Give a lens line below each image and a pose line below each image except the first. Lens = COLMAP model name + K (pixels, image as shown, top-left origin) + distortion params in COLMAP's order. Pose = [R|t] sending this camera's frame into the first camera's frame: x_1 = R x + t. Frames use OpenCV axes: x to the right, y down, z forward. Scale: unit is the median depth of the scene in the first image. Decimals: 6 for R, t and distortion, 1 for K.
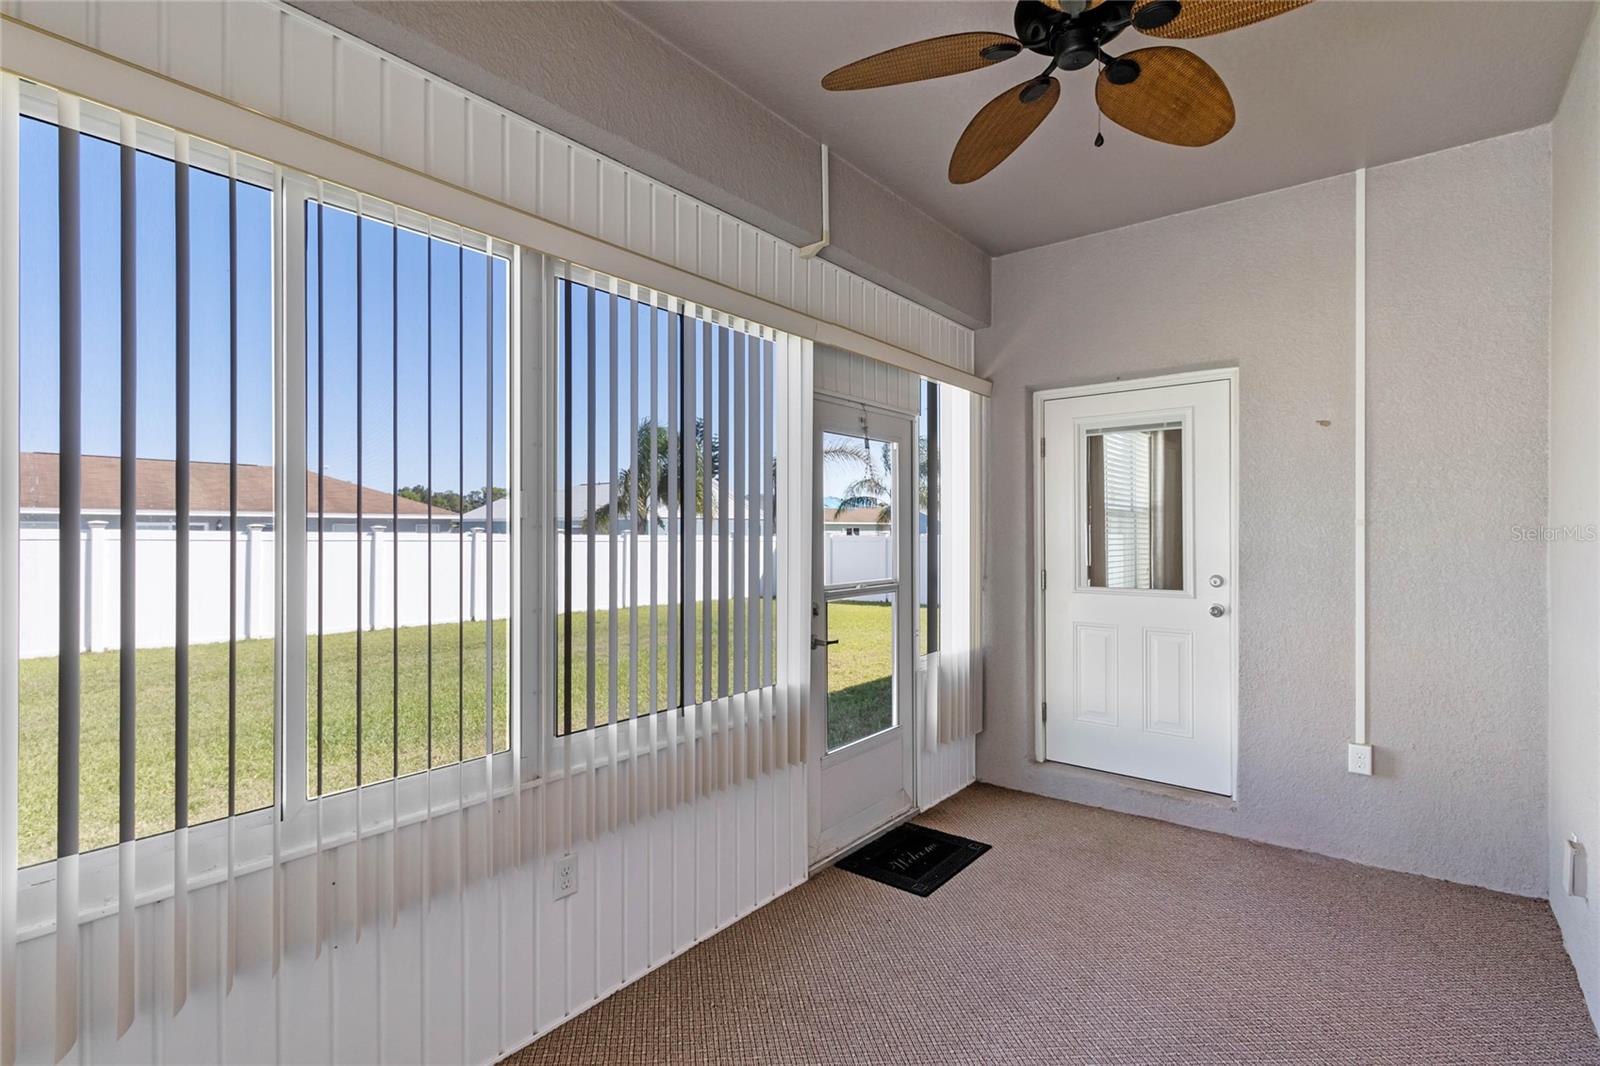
lens RADIAL K [[739.9, 0, 821.8], [0, 739.9, 530.8], [0, 0, 1]] dist [0.003927, 0.000624]
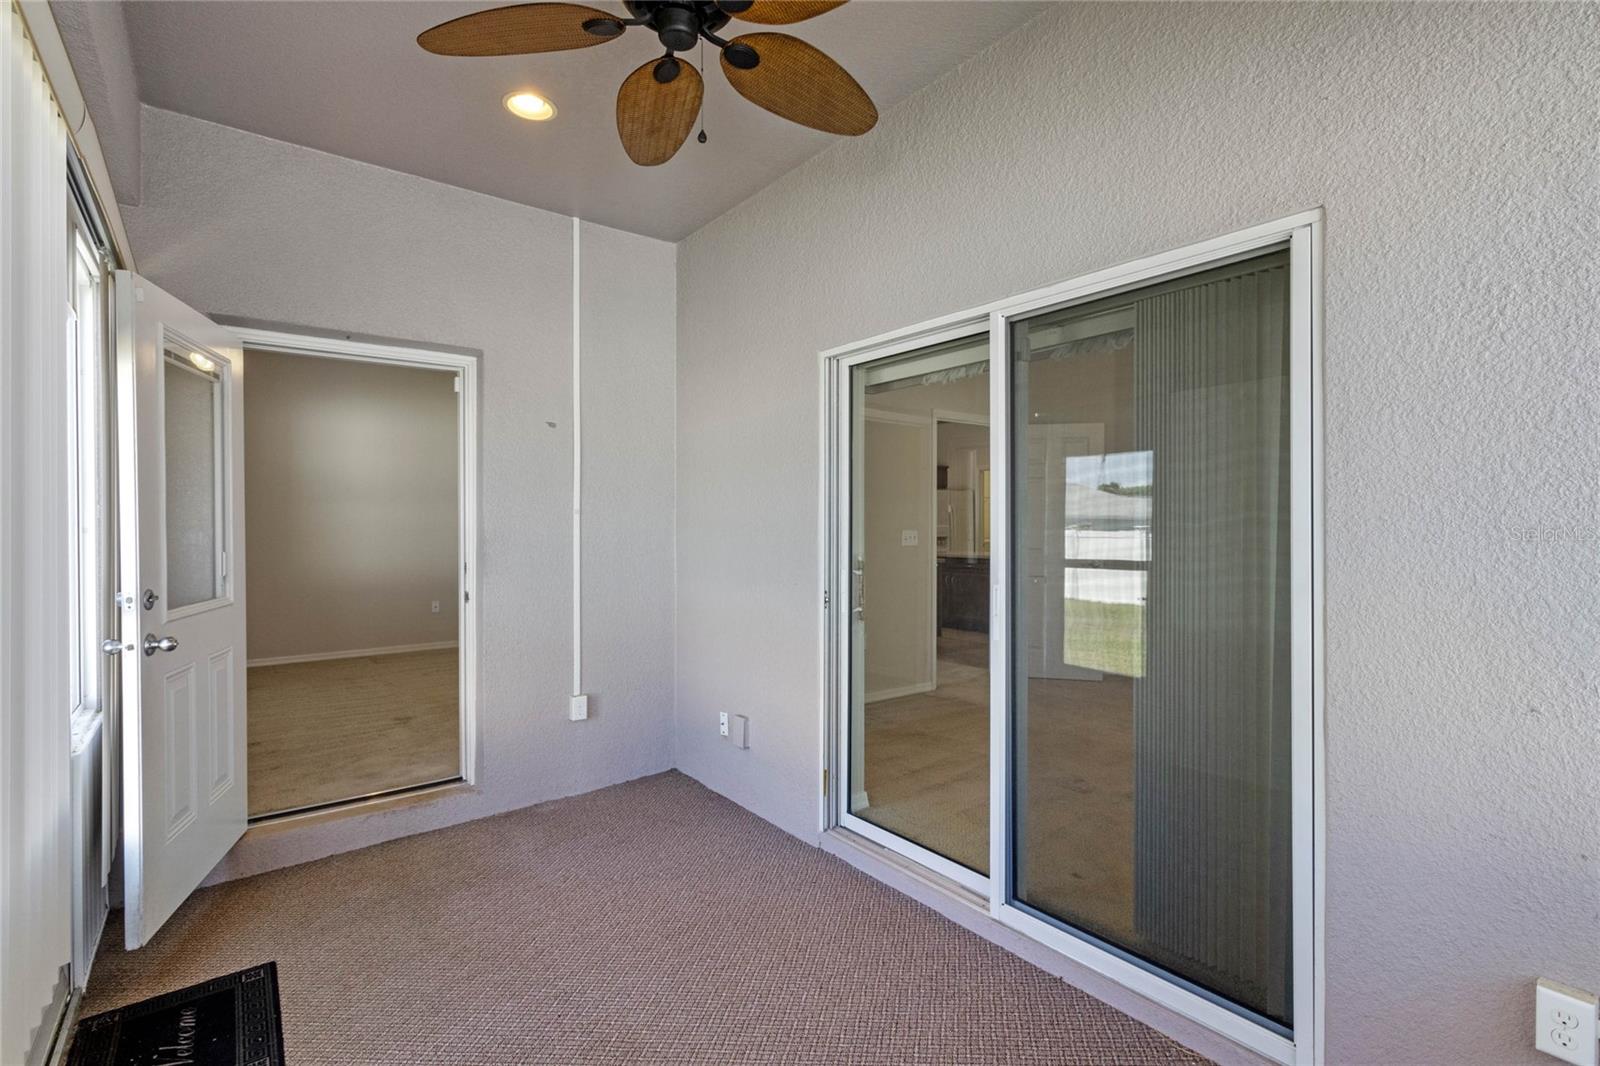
lens RADIAL K [[737.7, 0, 796.7], [0, 737.7, 527.9], [0, 0, 1]] dist [0.001245, 0.000459]
pose [[0.244787, -0.005201, 0.969563, -0.331681], [0.002057, 0.999986, 0.004845, 0.009369], [-0.969575, 0.000808, 0.244794, 0.344944]]
